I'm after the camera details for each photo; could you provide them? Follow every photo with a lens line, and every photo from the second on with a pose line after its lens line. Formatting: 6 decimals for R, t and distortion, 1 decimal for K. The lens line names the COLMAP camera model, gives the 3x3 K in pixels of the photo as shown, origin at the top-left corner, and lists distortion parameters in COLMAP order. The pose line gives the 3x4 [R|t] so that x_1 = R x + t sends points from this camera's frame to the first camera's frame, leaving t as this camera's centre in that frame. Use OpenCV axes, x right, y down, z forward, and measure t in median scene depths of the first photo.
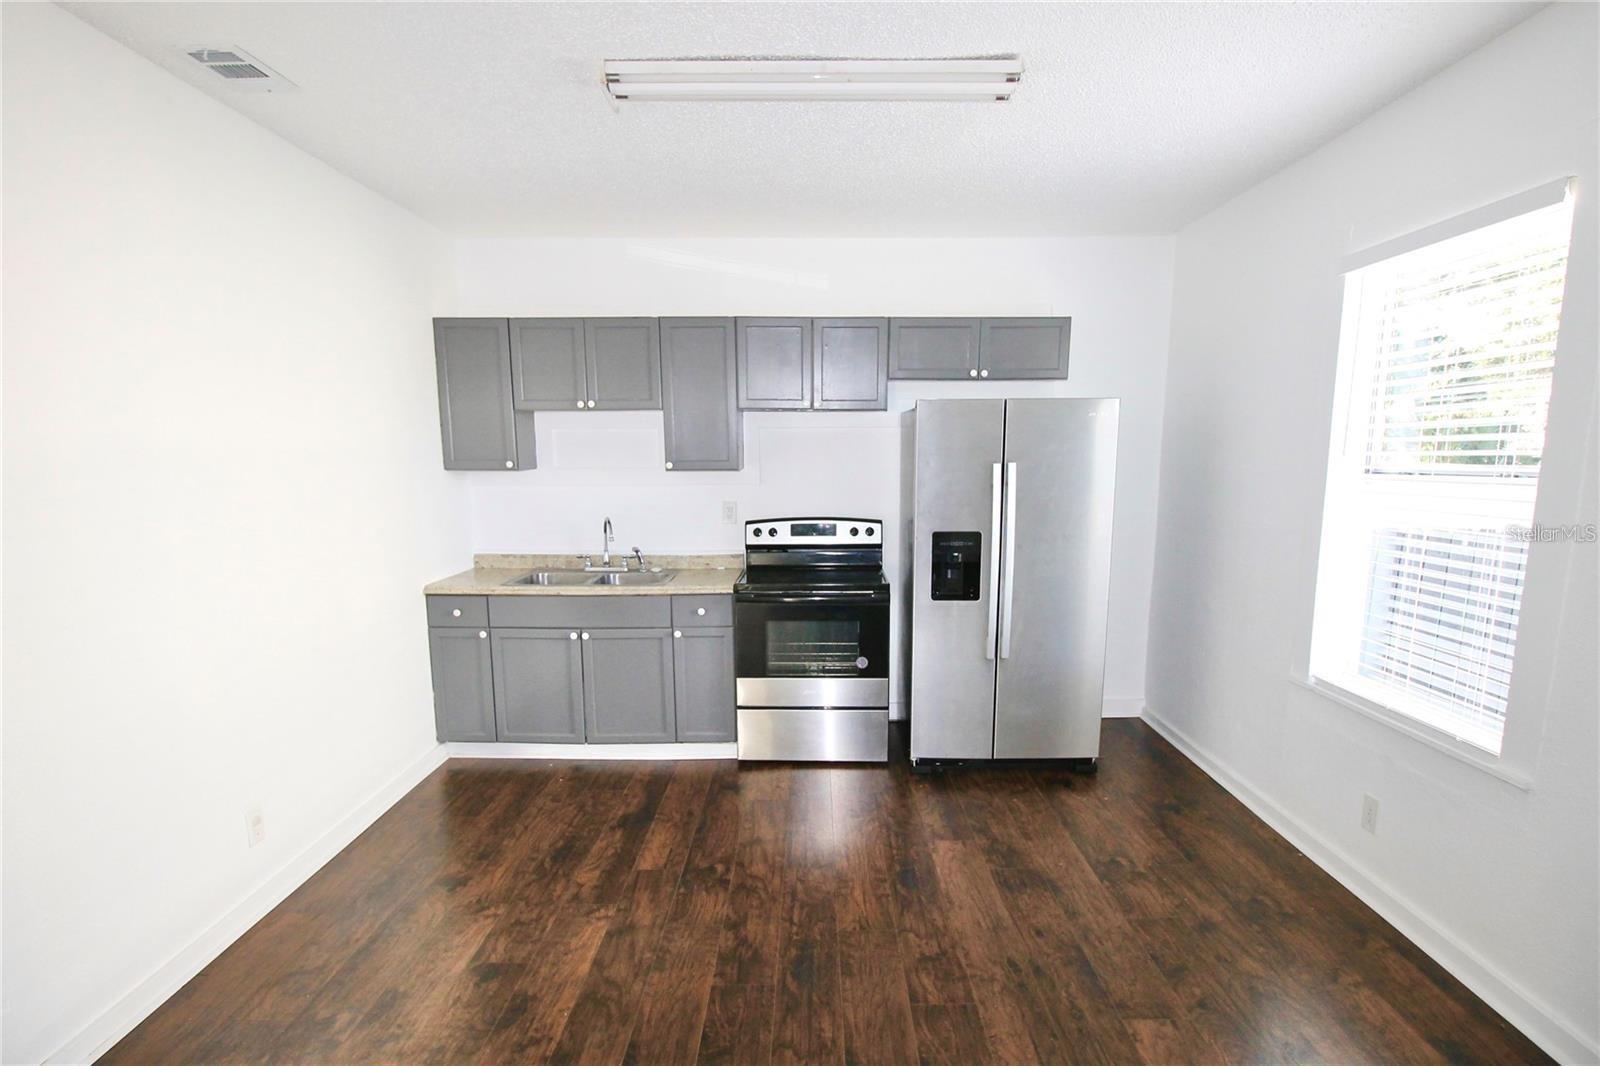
lens RADIAL K [[875.1, 0, 857.7], [0, 875.1, 602.6], [0, 0, 1]] dist [0.013864, -0.000515]
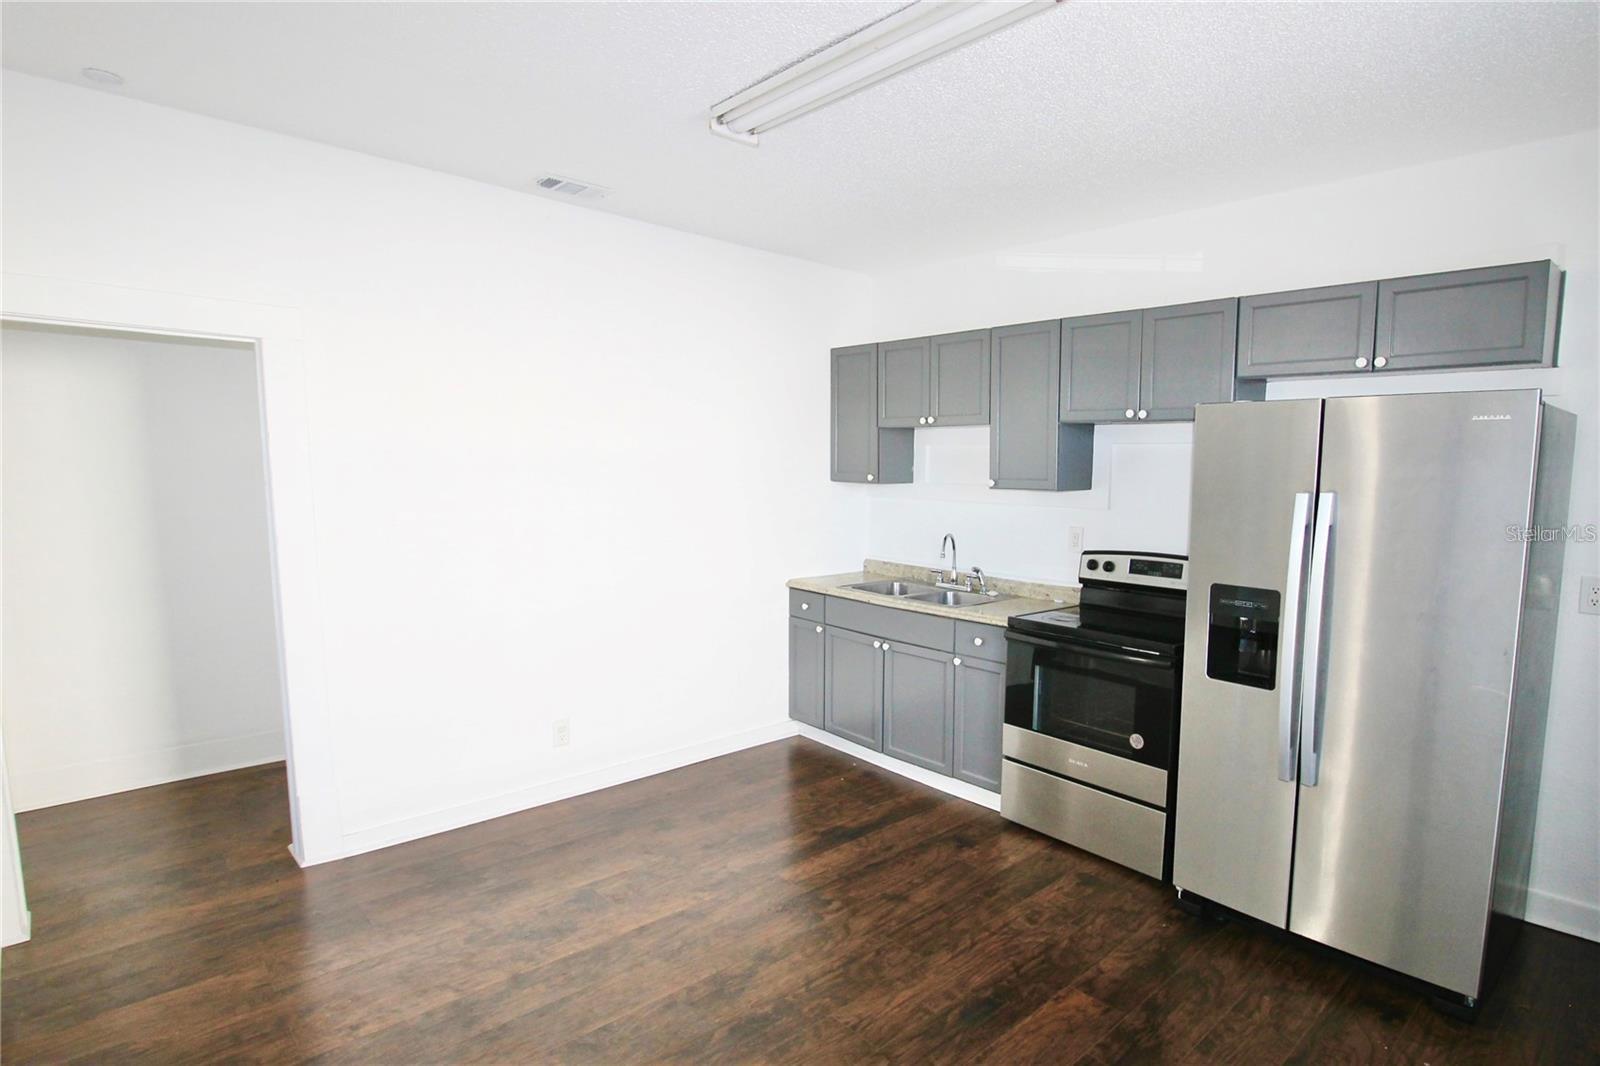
lens RADIAL K [[875.1, 0, 759.3], [0, 875.1, 567.7], [0, 0, 1]] dist [0.013864, -0.000515]
pose [[0.654996, 0.106904, -0.748031, 0.335098], [-0.154038, 0.988045, 0.006325, -0.035164], [0.739765, 0.111082, 0.663633, 0.205103]]
